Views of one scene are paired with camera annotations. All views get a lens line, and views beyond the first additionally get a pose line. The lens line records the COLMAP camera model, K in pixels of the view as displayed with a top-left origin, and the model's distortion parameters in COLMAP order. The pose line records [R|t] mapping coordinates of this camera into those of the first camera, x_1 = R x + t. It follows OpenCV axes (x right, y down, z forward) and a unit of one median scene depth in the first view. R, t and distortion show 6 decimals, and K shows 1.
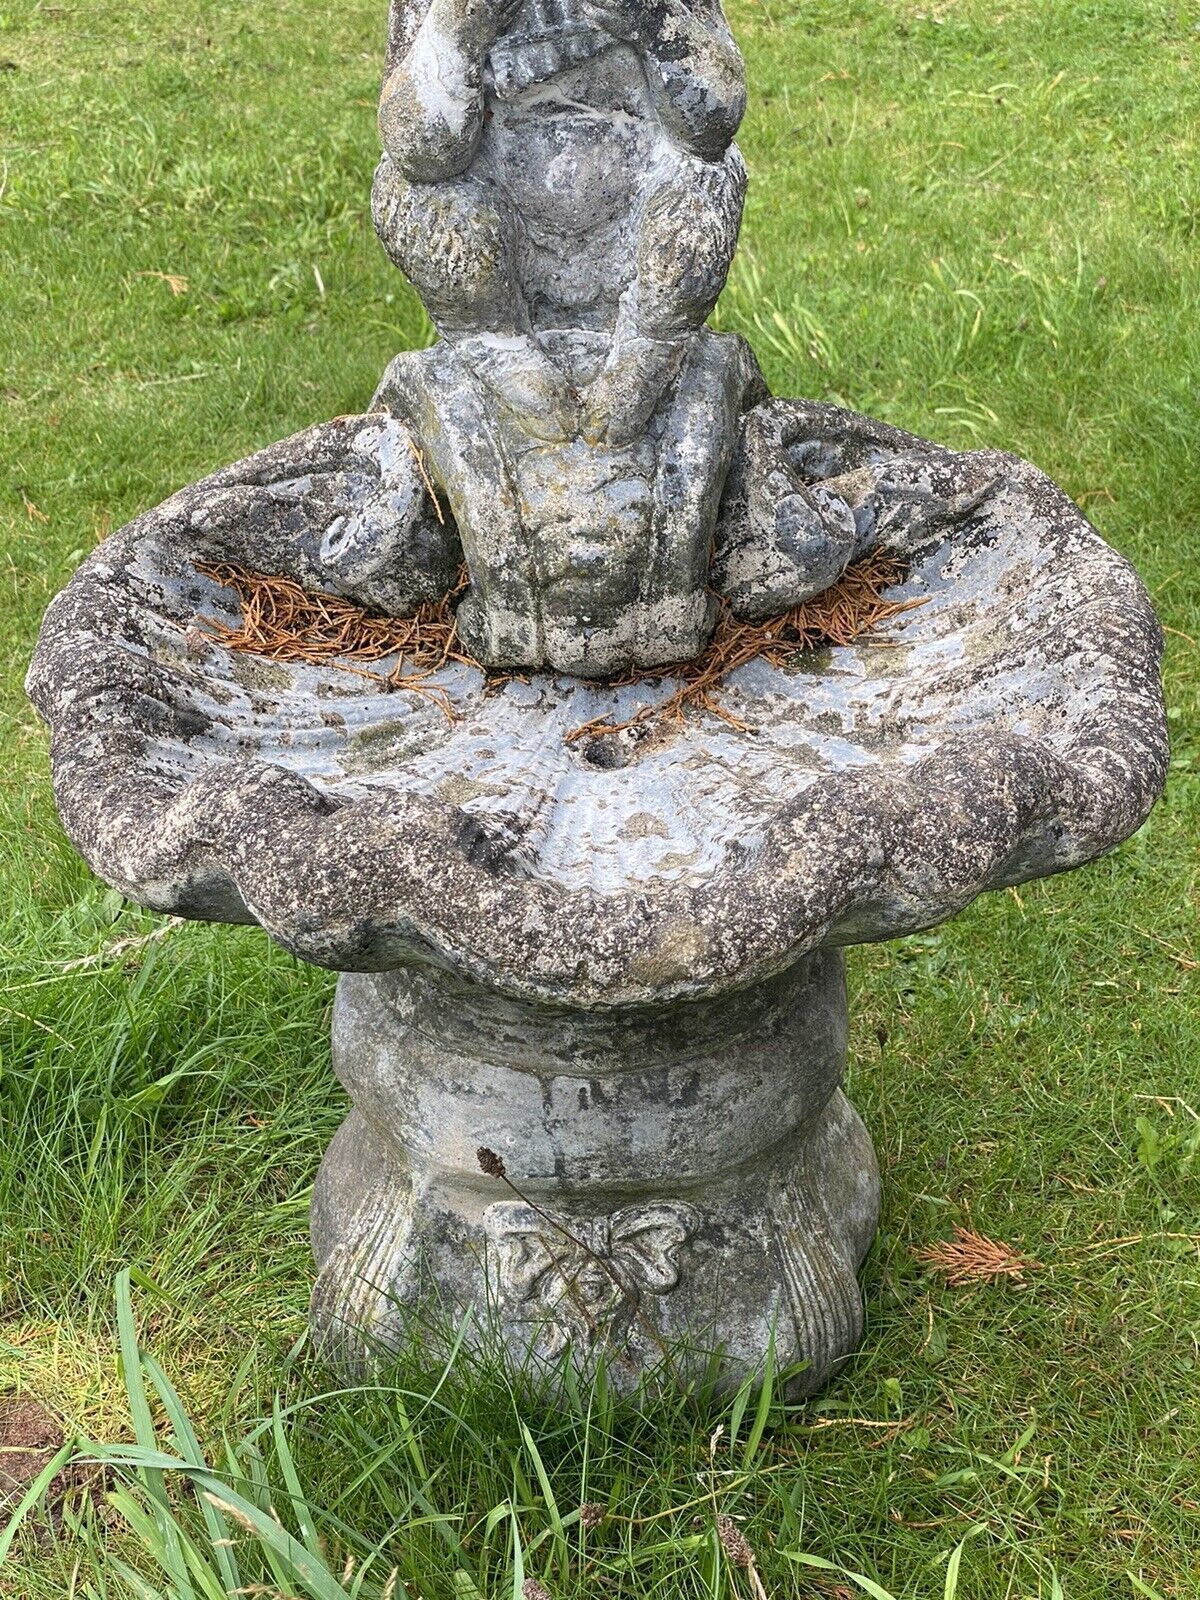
lens RADIAL K [[2416.4, 0, 600.0], [0, 2416.4, 800.0], [0, 0, 1]] dist [0.103090, 0.032763]
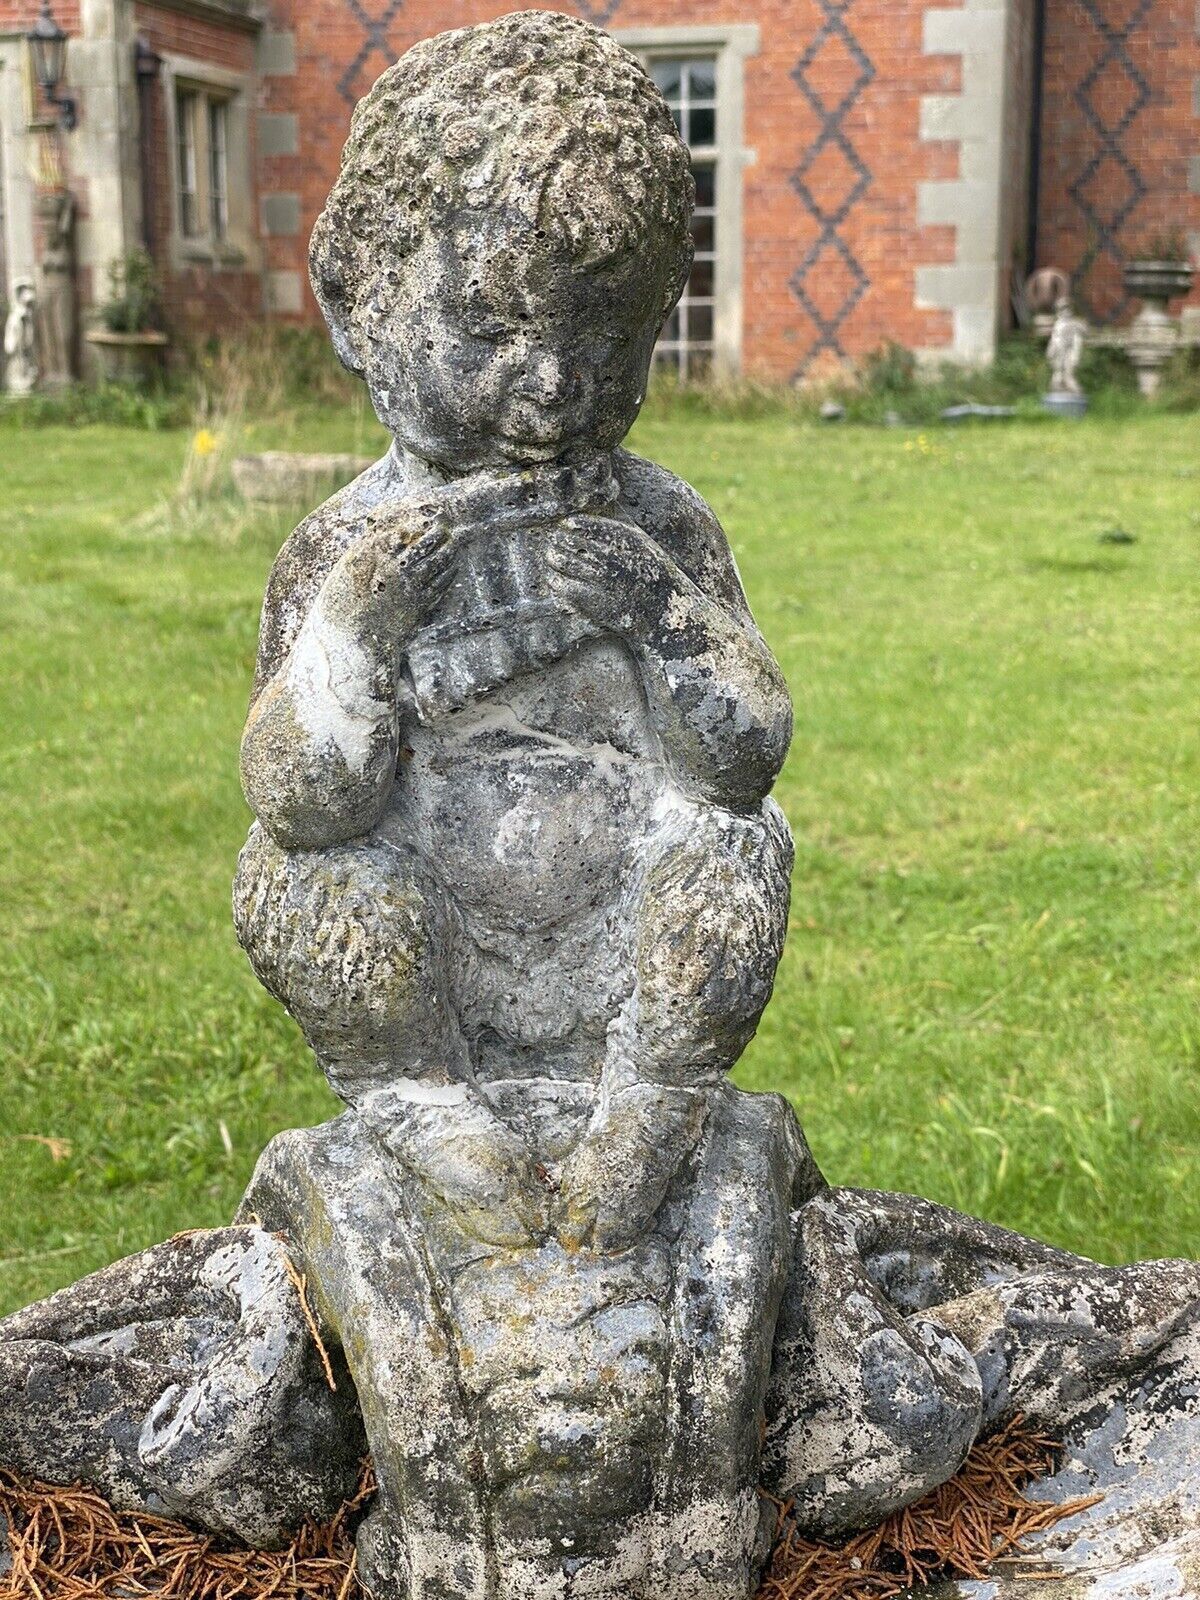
lens RADIAL K [[2419.2, 0, 594.5], [0, 2419.2, 794.7], [0, 0, 1]] dist [0.161717, -0.511213]
pose [[0.999514, -0.019486, 0.024340, -0.010234], [0.027002, 0.931298, -0.363257, -0.026986], [-0.015590, 0.363738, 0.931371, 0.365555]]
